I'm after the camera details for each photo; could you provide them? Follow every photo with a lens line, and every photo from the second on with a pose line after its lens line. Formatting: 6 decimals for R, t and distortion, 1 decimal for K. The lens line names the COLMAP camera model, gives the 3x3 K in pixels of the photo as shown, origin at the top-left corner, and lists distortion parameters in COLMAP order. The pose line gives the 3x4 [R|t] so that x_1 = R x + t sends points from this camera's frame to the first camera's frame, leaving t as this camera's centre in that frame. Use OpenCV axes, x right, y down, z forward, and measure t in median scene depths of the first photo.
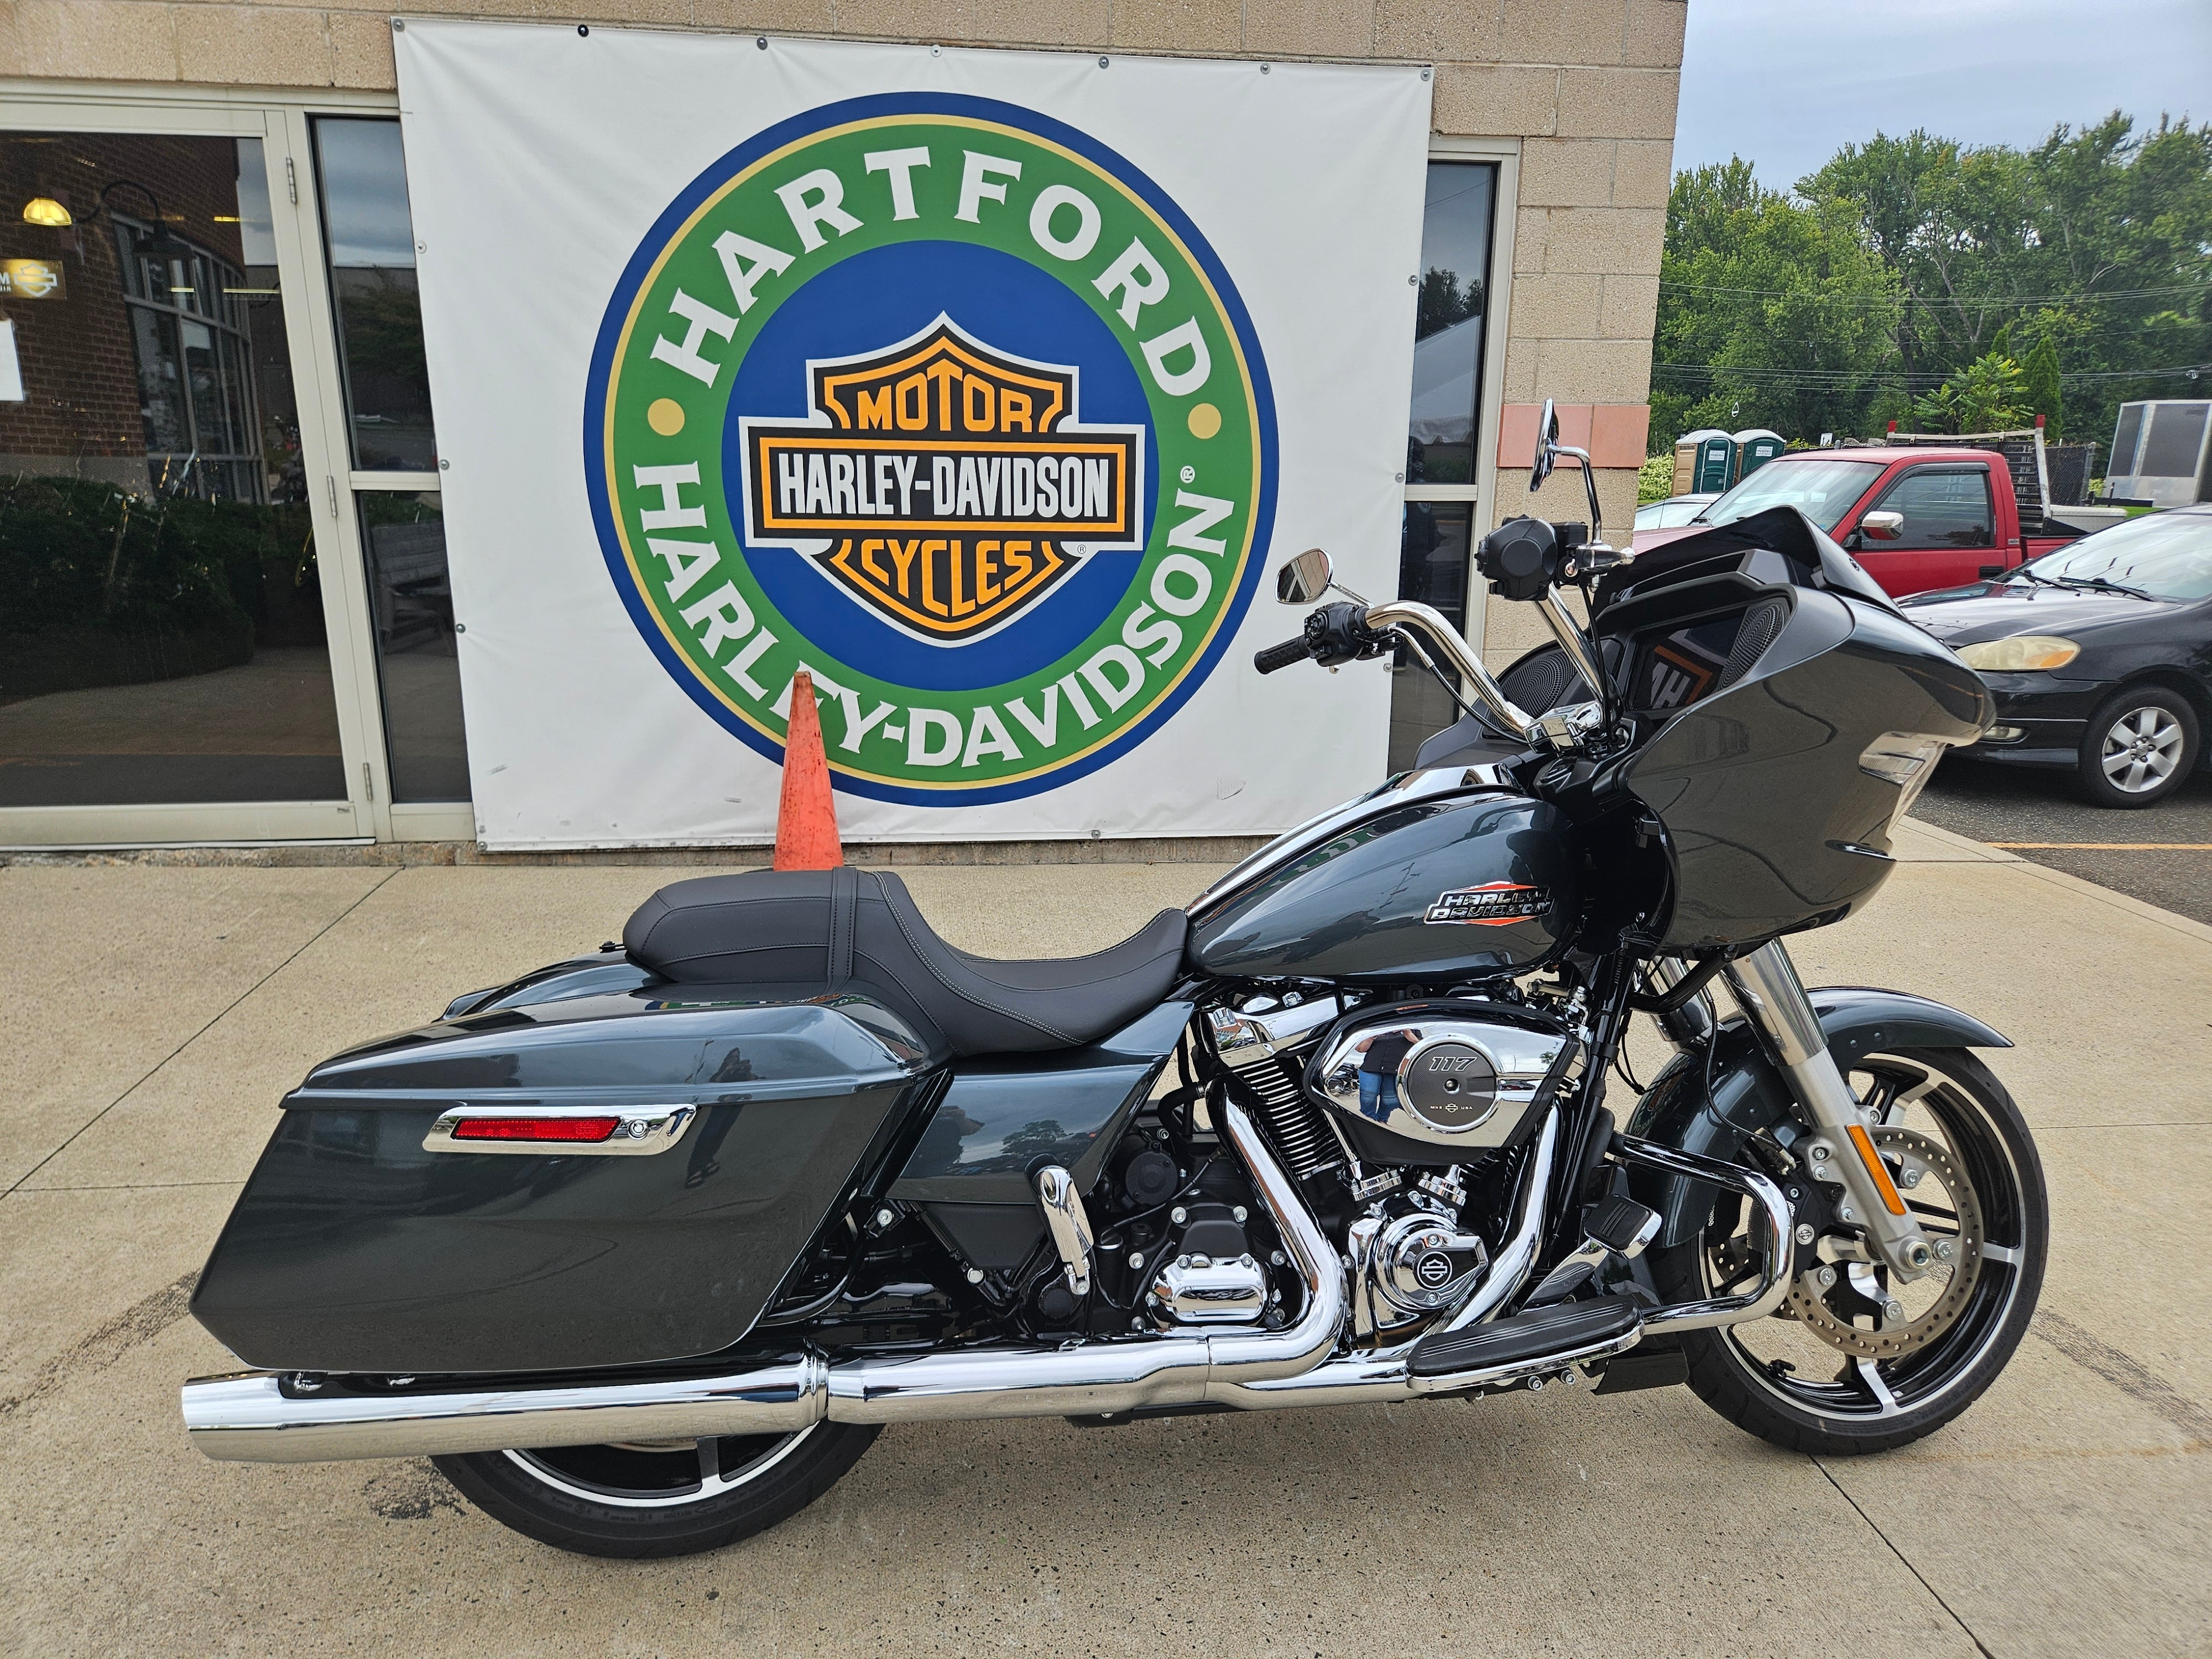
lens RADIAL K [[1476.3, 0, 1112.6], [0, 1476.3, 857.5], [0, 0, 1]] dist [0.069657, -0.060652]
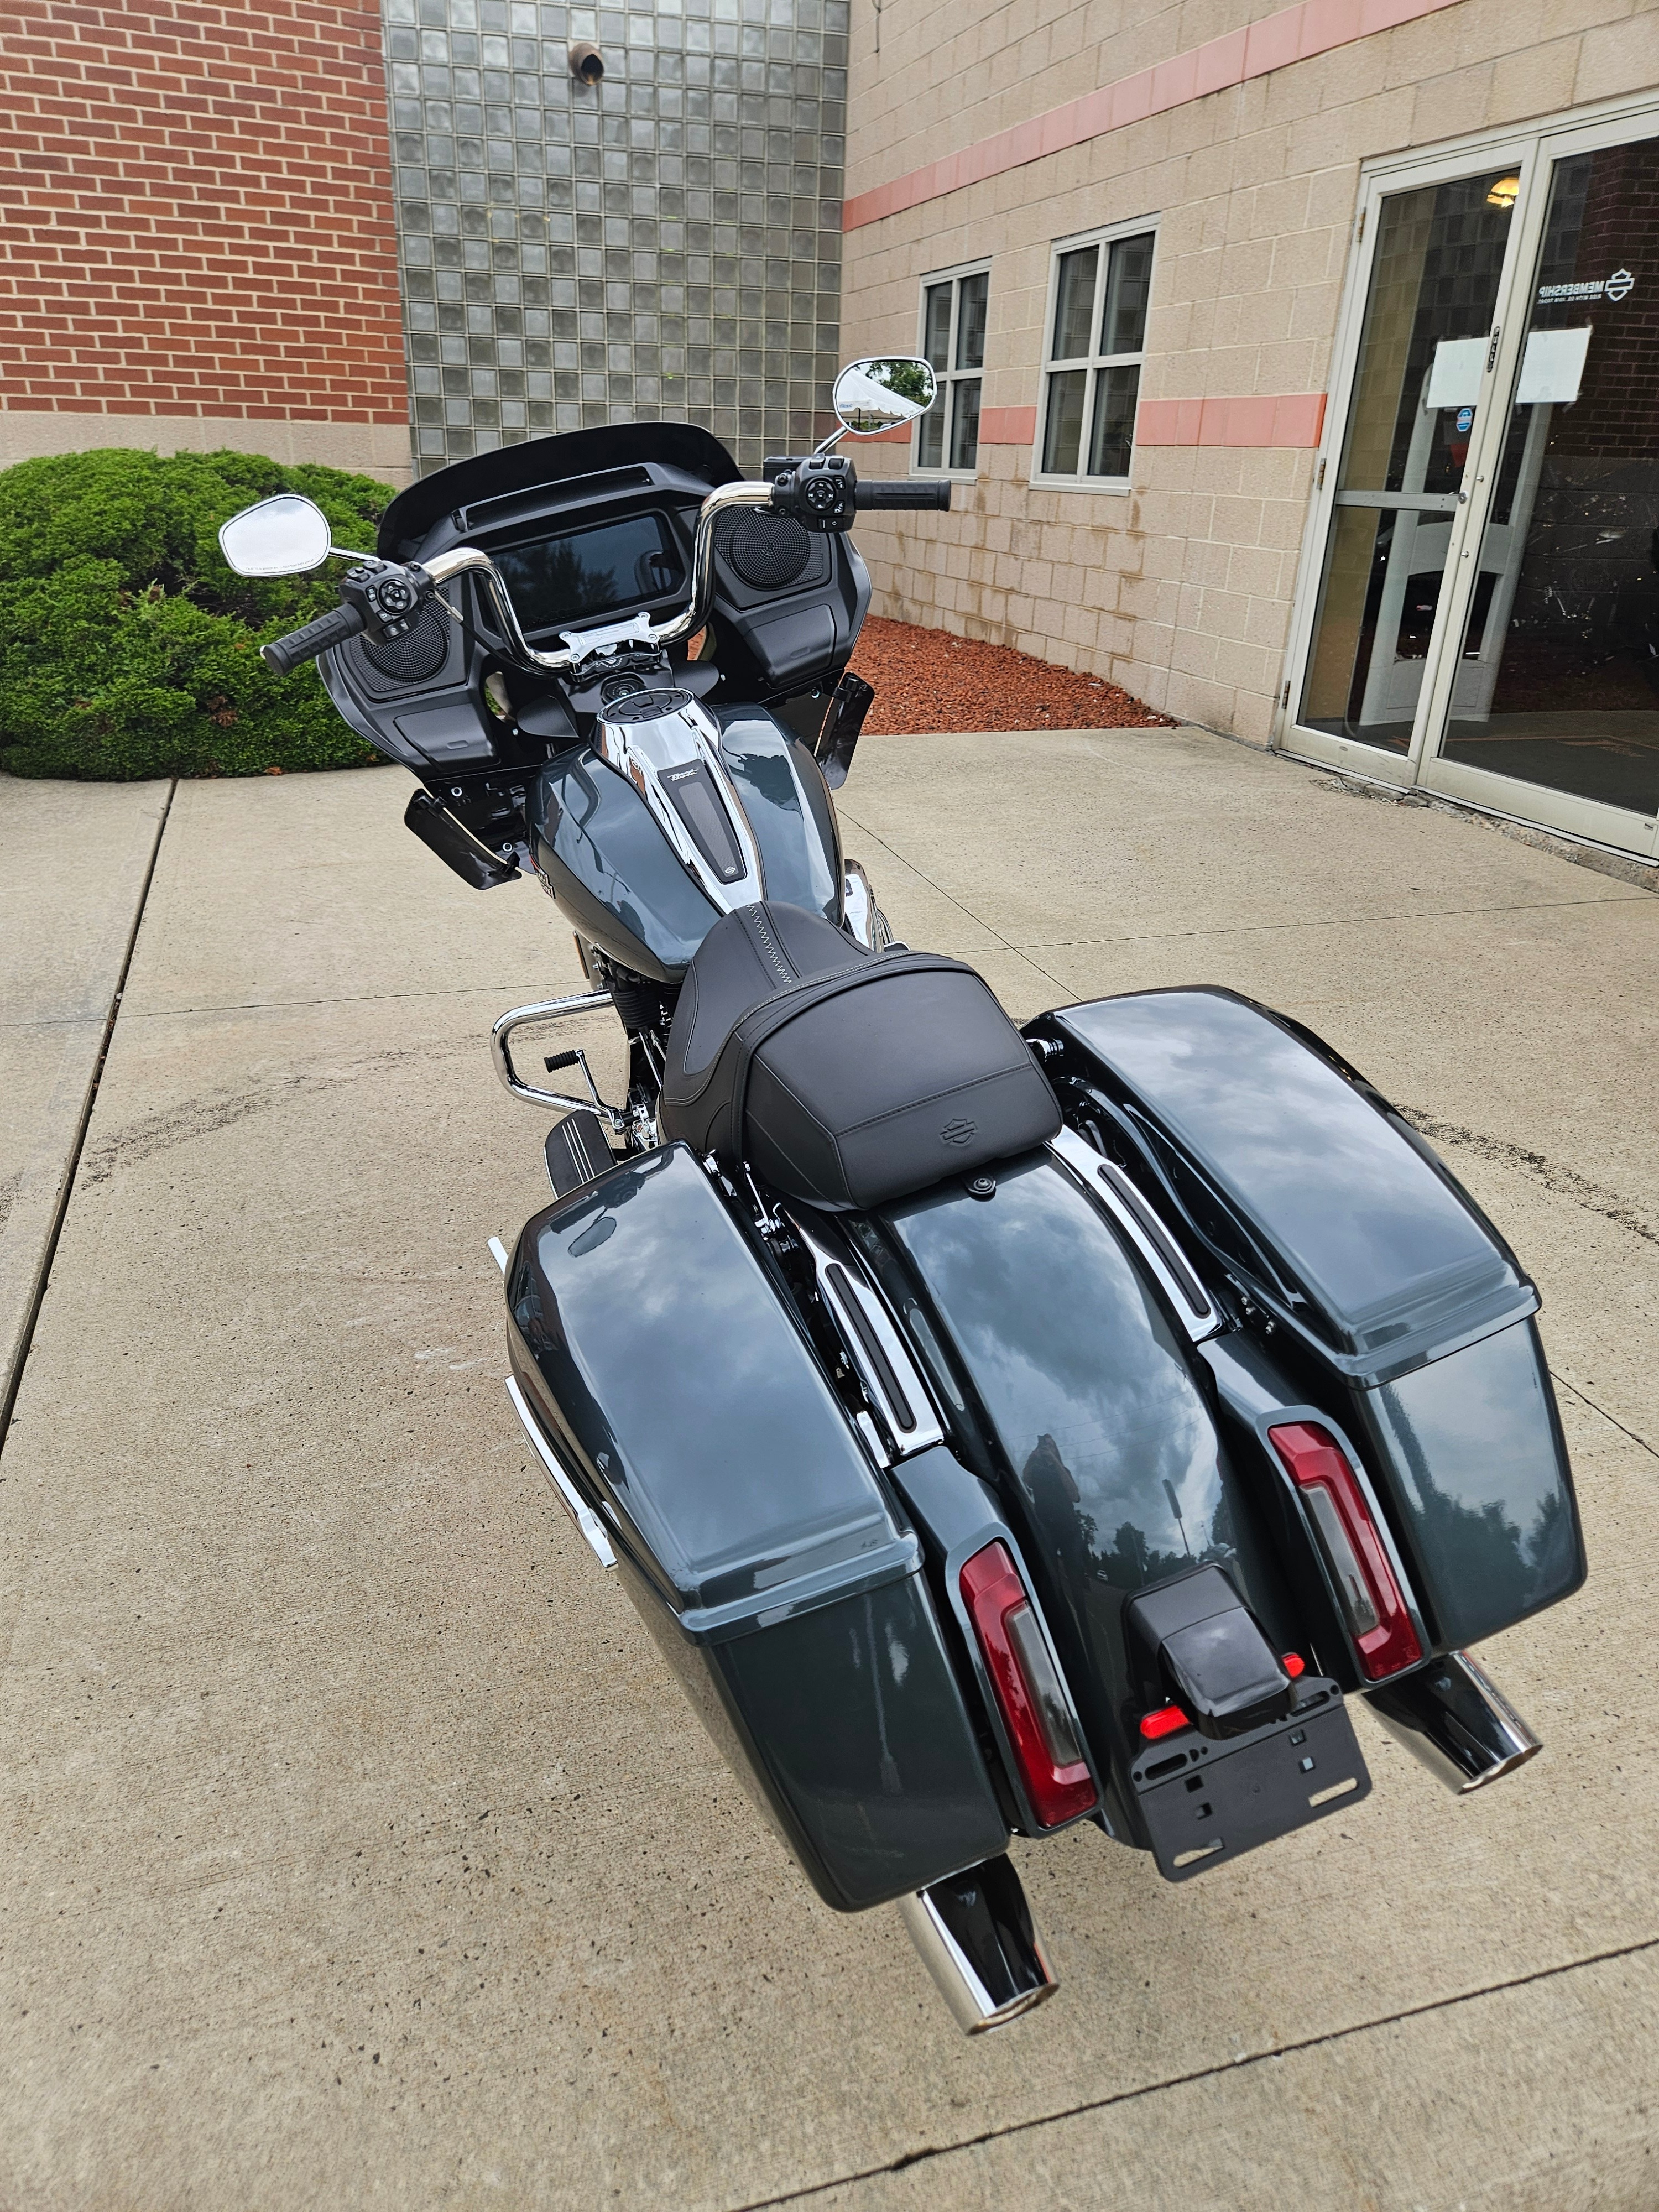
lens RADIAL K [[1476.3, 0, 800.1], [0, 1476.3, 1088.4], [0, 0, 1]] dist [0.069657, -0.060652]
pose [[0.154090, 0.386391, -0.909373, 0.385014], [-0.276242, 0.900510, 0.335817, -0.055981], [0.948655, 0.199461, 0.245496, 0.259306]]
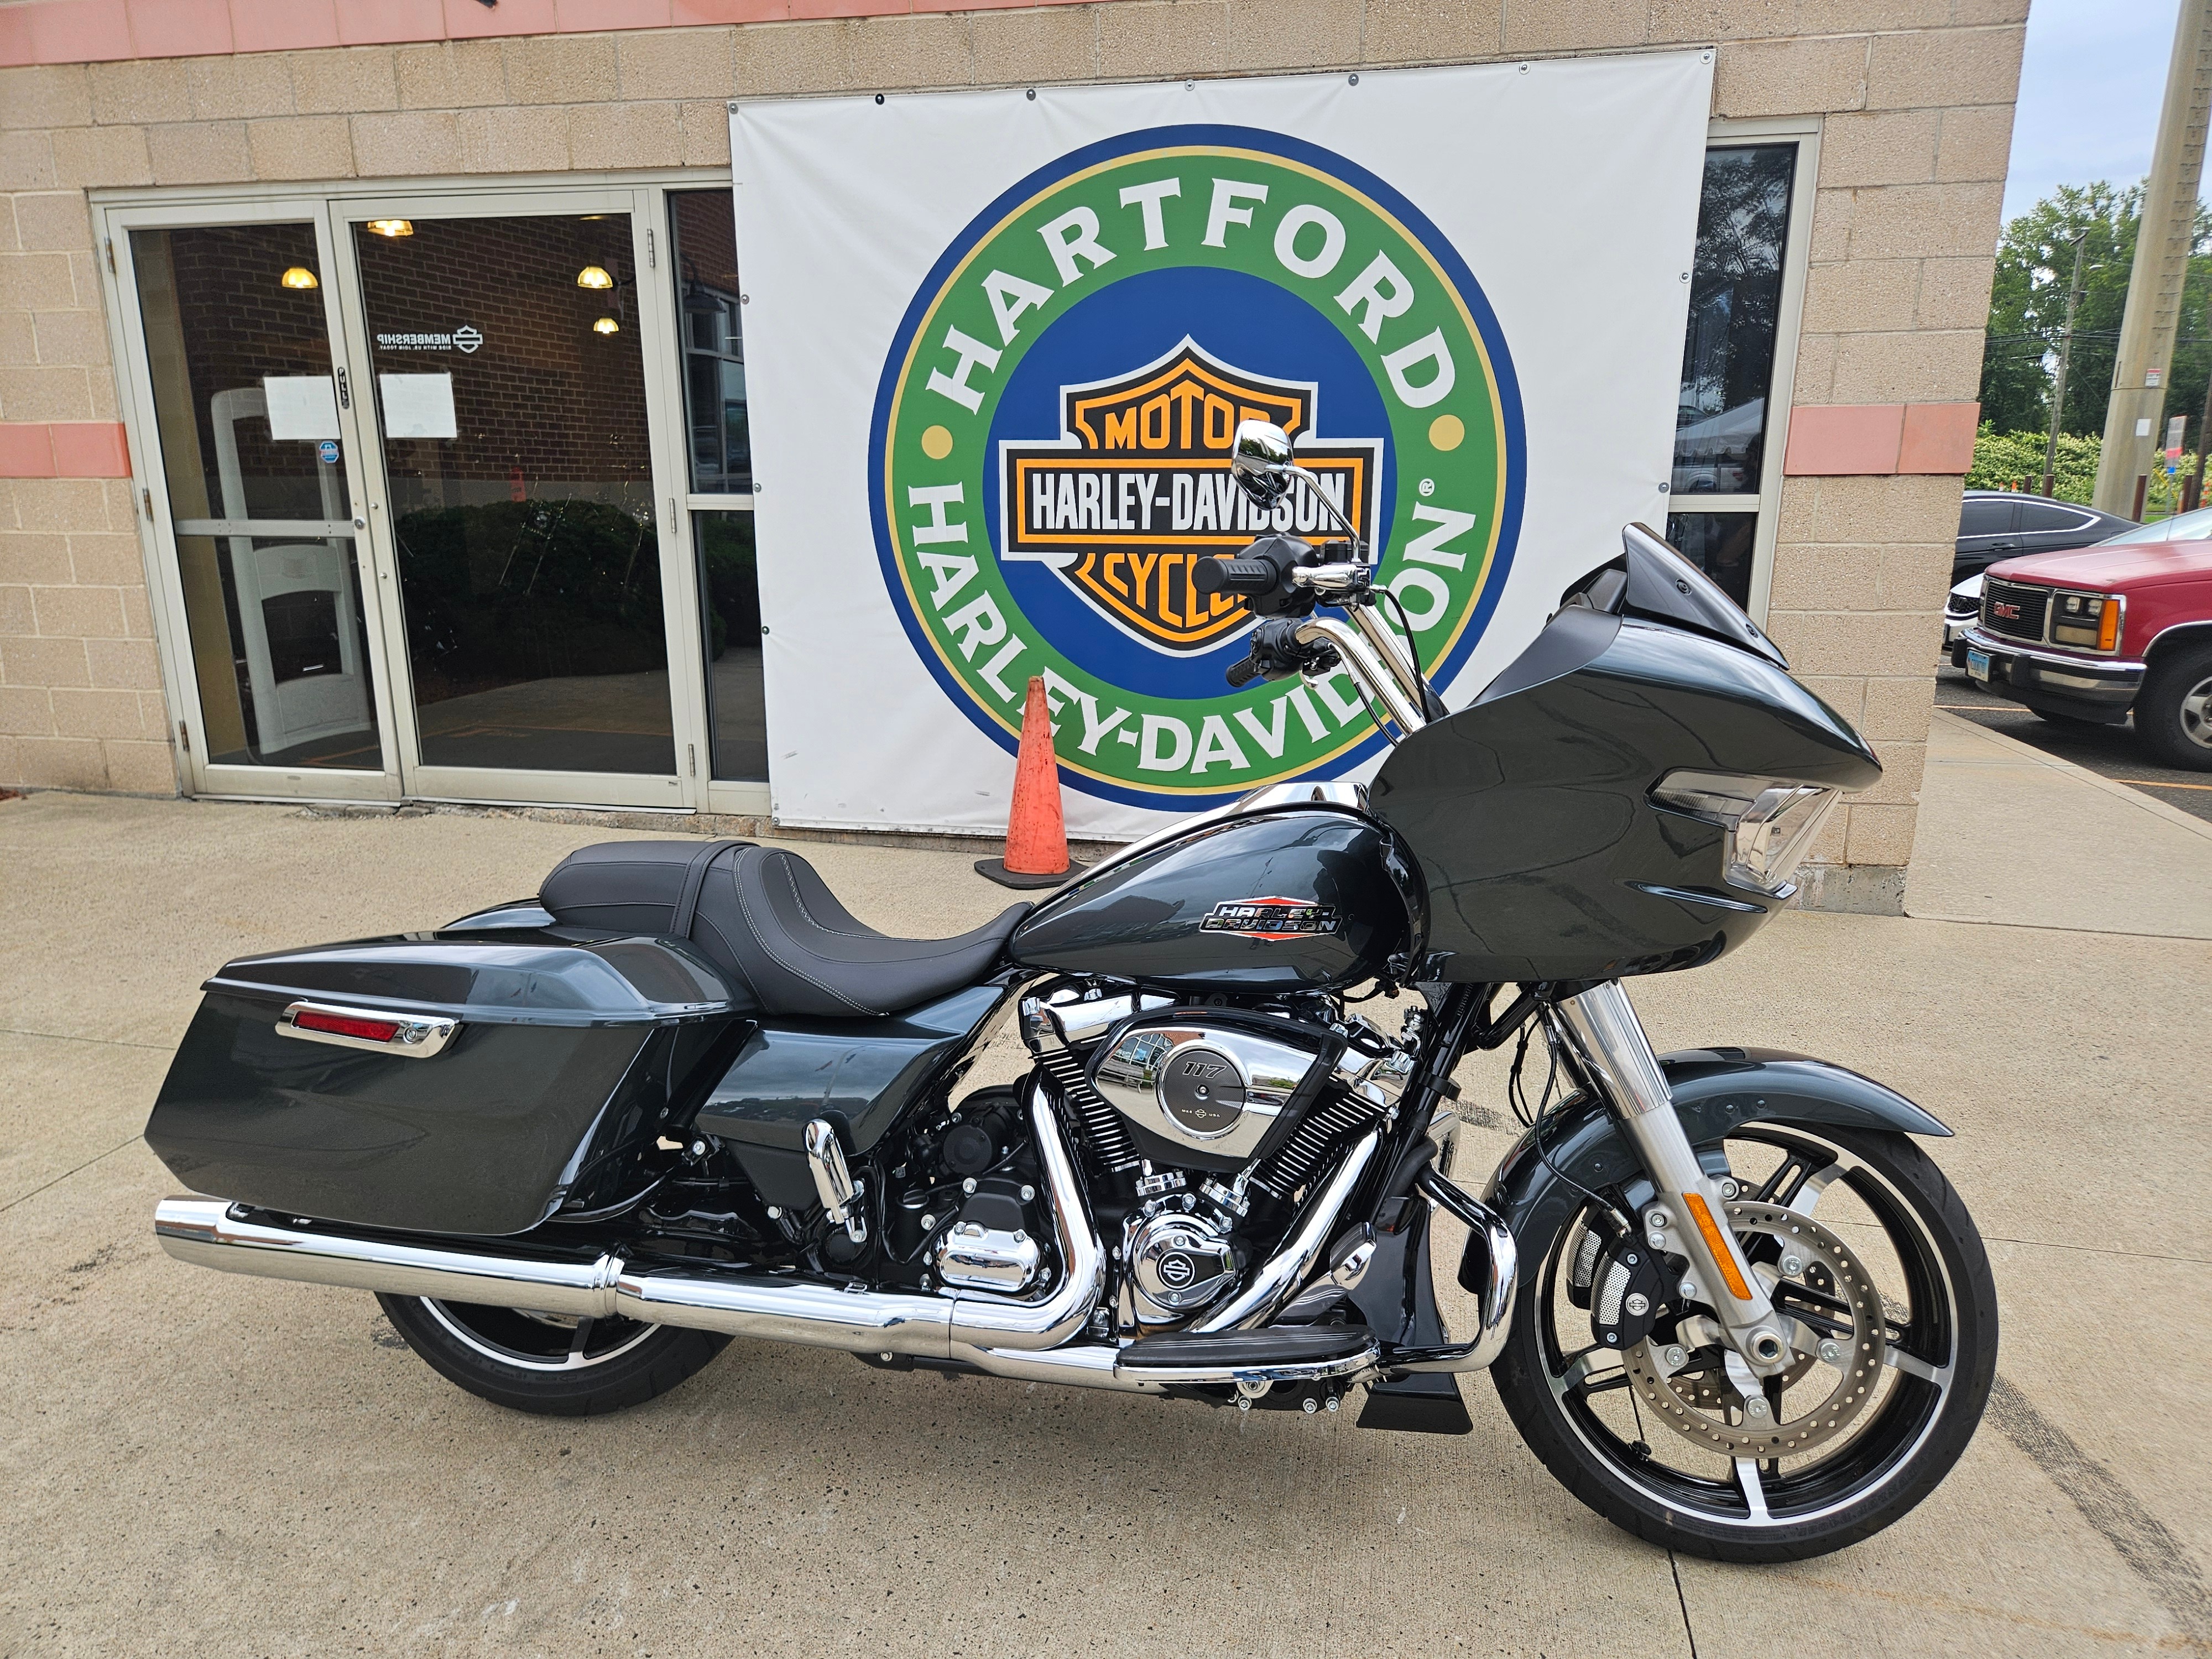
lens RADIAL K [[1476.3, 0, 1108.4], [0, 1476.3, 857.6], [0, 0, 1]] dist [0.069657, -0.060652]
pose [[0.947040, 0.068901, -0.313638, 0.181175], [-0.071460, 0.997438, 0.003344, -0.002143], [0.313065, 0.019245, 0.949537, 0.004652]]
